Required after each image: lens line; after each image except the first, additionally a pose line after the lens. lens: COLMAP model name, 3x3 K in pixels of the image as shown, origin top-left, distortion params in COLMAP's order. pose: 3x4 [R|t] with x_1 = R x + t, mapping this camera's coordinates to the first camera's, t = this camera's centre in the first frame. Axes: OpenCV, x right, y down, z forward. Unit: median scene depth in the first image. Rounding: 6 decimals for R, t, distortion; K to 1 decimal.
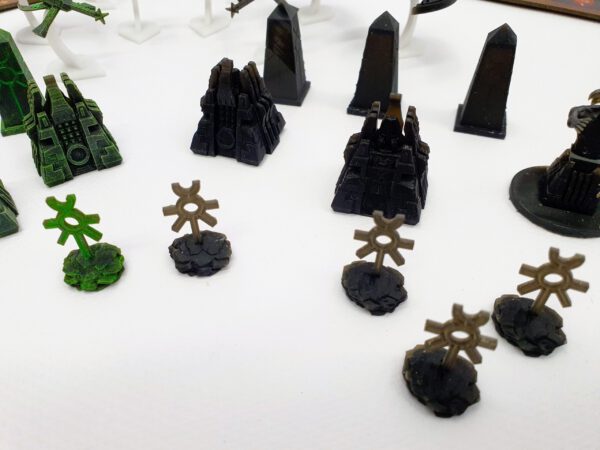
lens RADIAL K [[495.0, 0, 290.2], [0, 495.0, 230.2], [0, 0, 1]] dist [-0.027648, 0.006829]
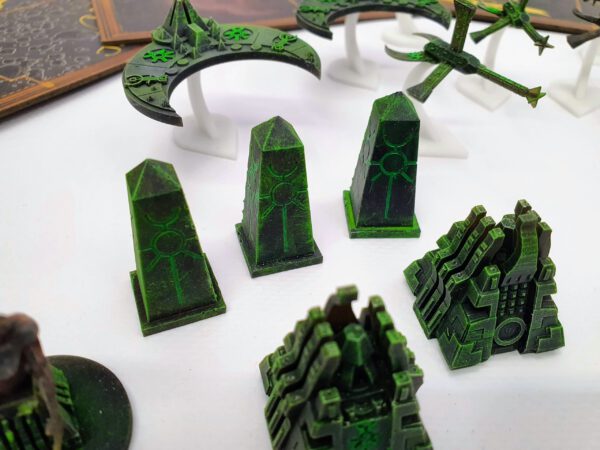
lens RADIAL K [[497.4, 0, 295.2], [0, 497.4, 227.2], [0, 0, 1]] dist [-0.049736, 0.045466]
pose [[0.944345, 0.235898, -0.229270, -0.578790], [-0.240077, 0.970703, 0.009907, -0.224171], [0.224891, 0.045687, 0.973312, 0.335047]]
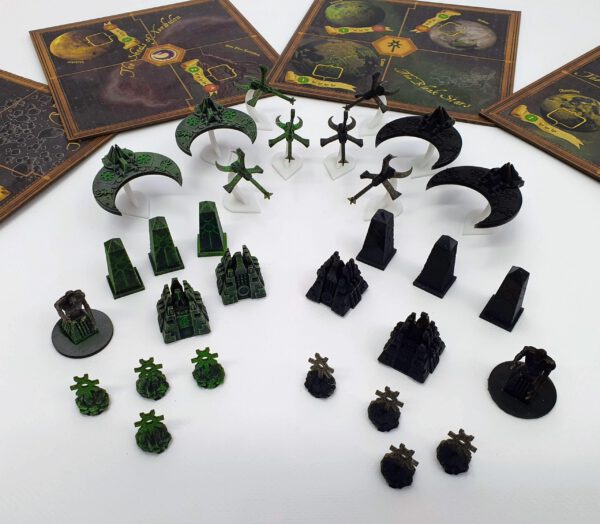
lens RADIAL K [[597.3, 0, 262.2], [0, 597.3, 296.8], [0, 0, 1]] dist [0.092749, -0.217912]
pose [[0.953502, 0.222038, -0.203798, 0.071932], [-0.191890, 0.968681, 0.157590, -0.484733], [0.232406, -0.111155, 0.966246, -1.051701]]
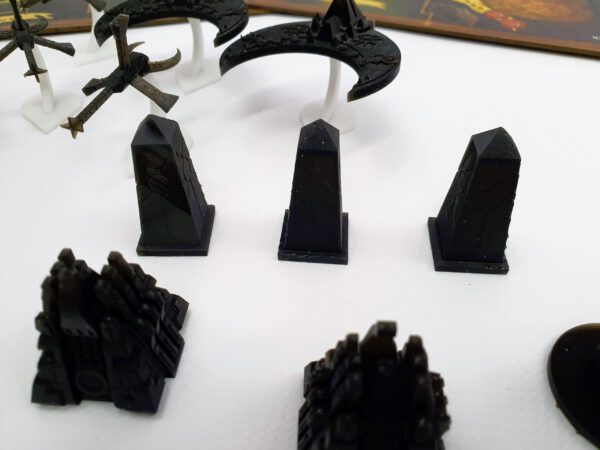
lens RADIAL K [[494.7, 0, 296.8], [0, 494.7, 226.4], [0, 0, 1]] dist [-0.020798, -0.002920]
pose [[0.968447, -0.162954, 0.188564, 0.024427], [0.160609, 0.986628, 0.027754, -0.359998], [-0.190565, 0.003407, 0.981669, 0.409960]]
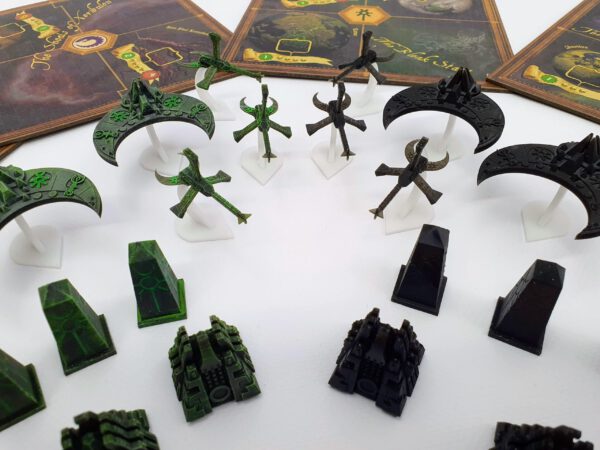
lens RADIAL K [[491.5, 0, 290.8], [0, 491.5, 222.9], [0, 0, 1]] dist [-0.047895, 0.073039]
pose [[0.989788, 0.100160, -0.101432, -0.225545], [-0.093014, 0.992992, 0.072900, -0.587652], [0.108023, -0.062721, 0.992168, 0.056633]]
